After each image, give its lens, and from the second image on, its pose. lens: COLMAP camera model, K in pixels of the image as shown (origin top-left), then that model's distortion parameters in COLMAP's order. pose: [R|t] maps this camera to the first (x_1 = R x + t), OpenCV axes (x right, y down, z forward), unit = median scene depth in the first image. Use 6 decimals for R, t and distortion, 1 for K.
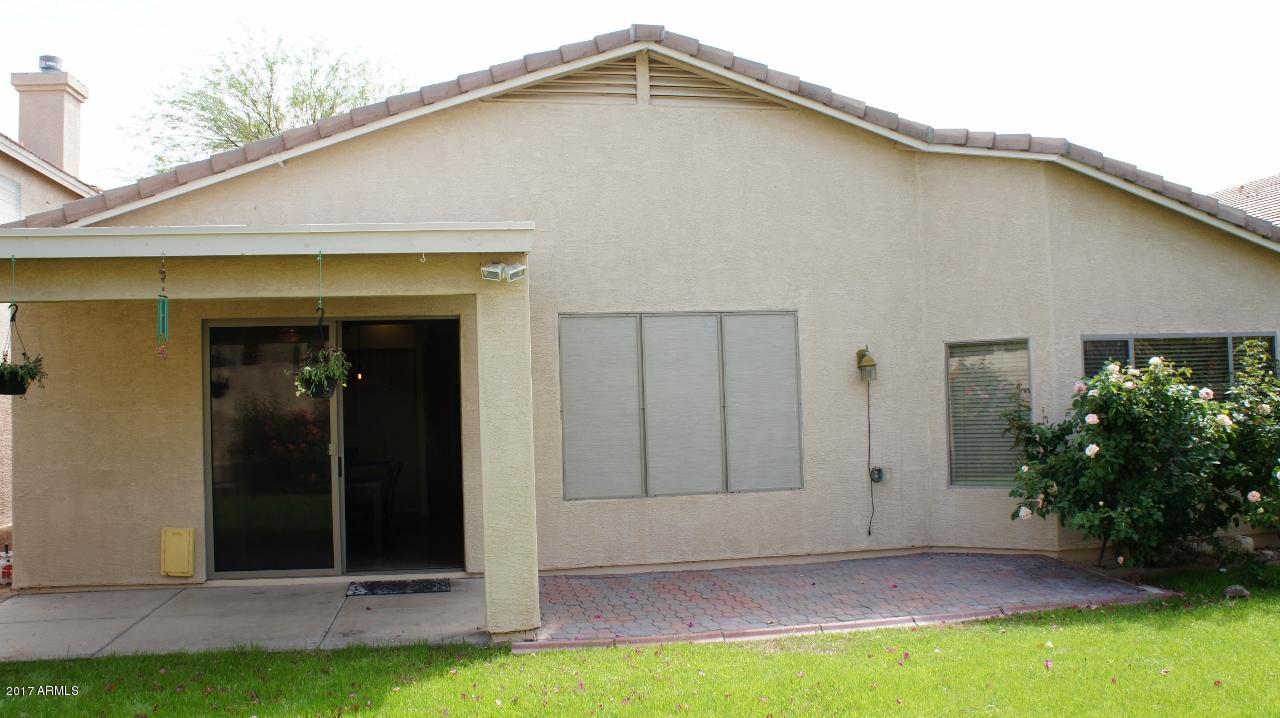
lens RADIAL K [[1007.3, 0, 640.0], [0, 1007.3, 359.0], [0, 0, 1]] dist [-0.191351, 0.134246]
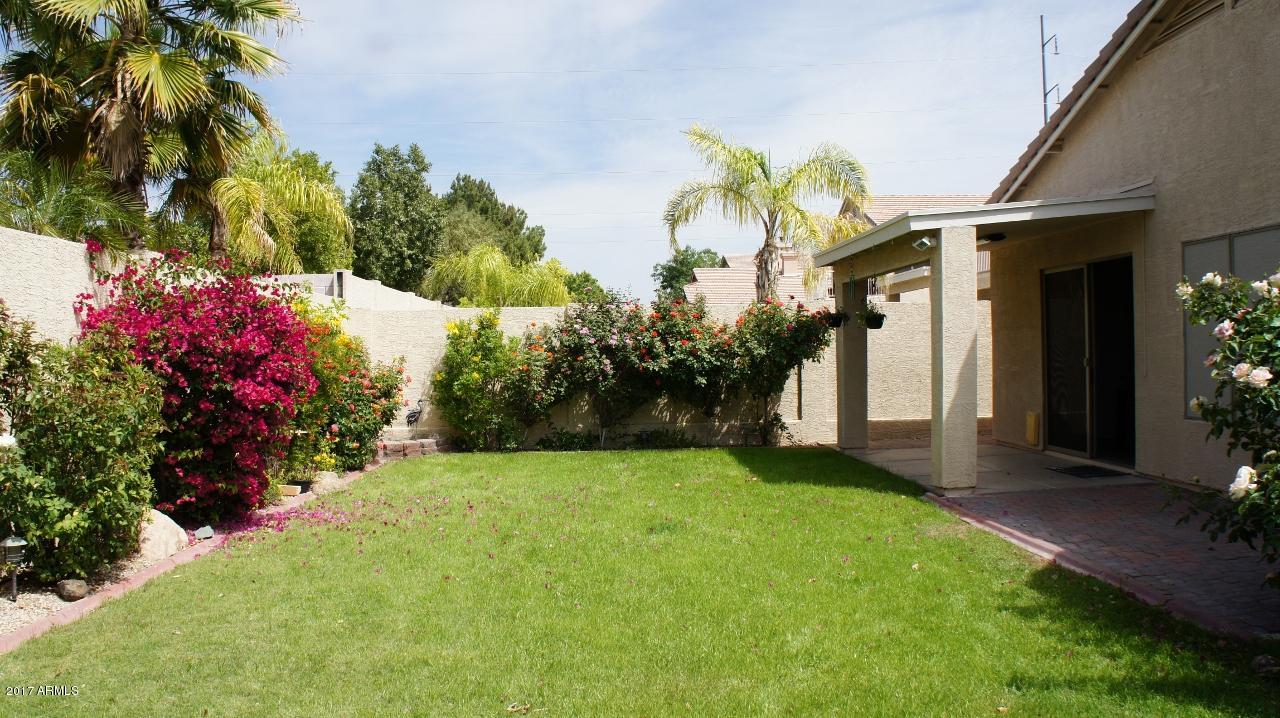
lens RADIAL K [[1007.3, 0, 640.0], [0, 1007.3, 359.0], [0, 0, 1]] dist [-0.191351, 0.134246]
pose [[-0.127525, 0.037151, -0.991139, 1.010525], [0.063791, 0.997536, 0.029183, 0.011614], [0.989782, -0.059504, -0.129581, 0.564886]]
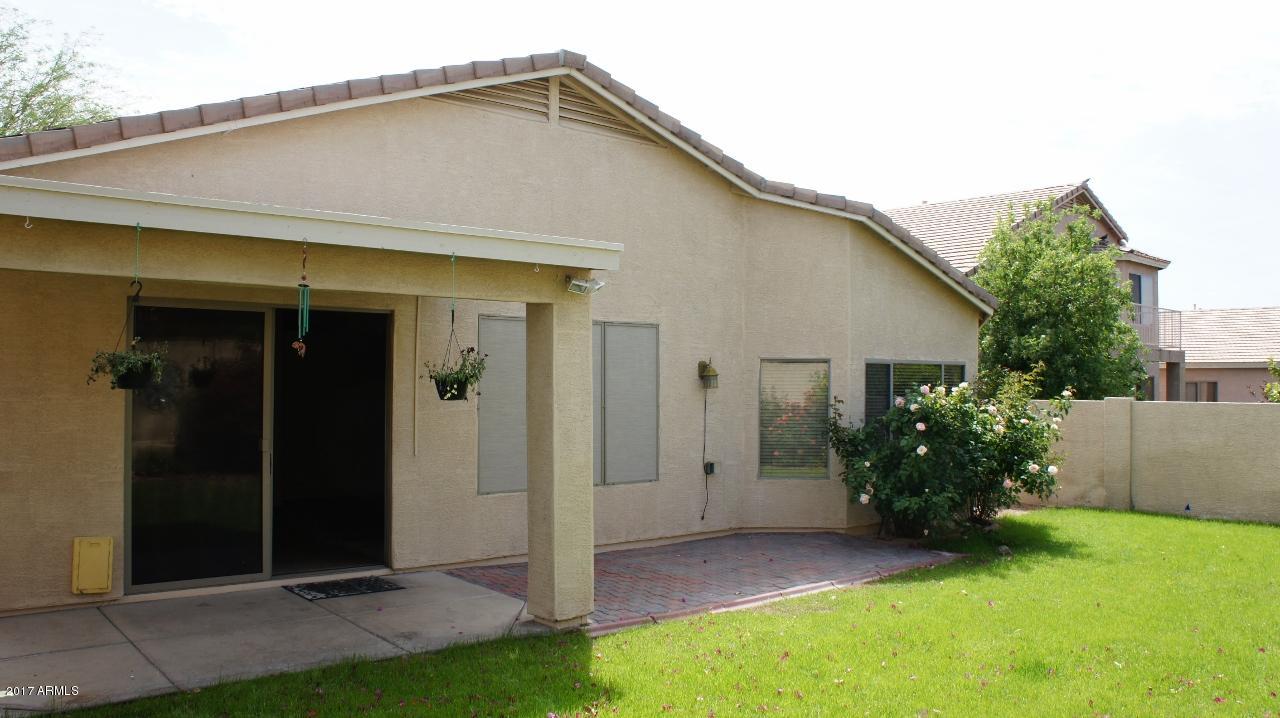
lens RADIAL K [[1007.3, 0, 640.0], [0, 1007.3, 359.0], [0, 0, 1]] dist [-0.191351, 0.134246]
pose [[0.859180, 0.045913, 0.509609, -0.468718], [-0.053153, 0.998586, -0.000354, -0.008194], [-0.508905, -0.026783, 0.860406, 0.025752]]
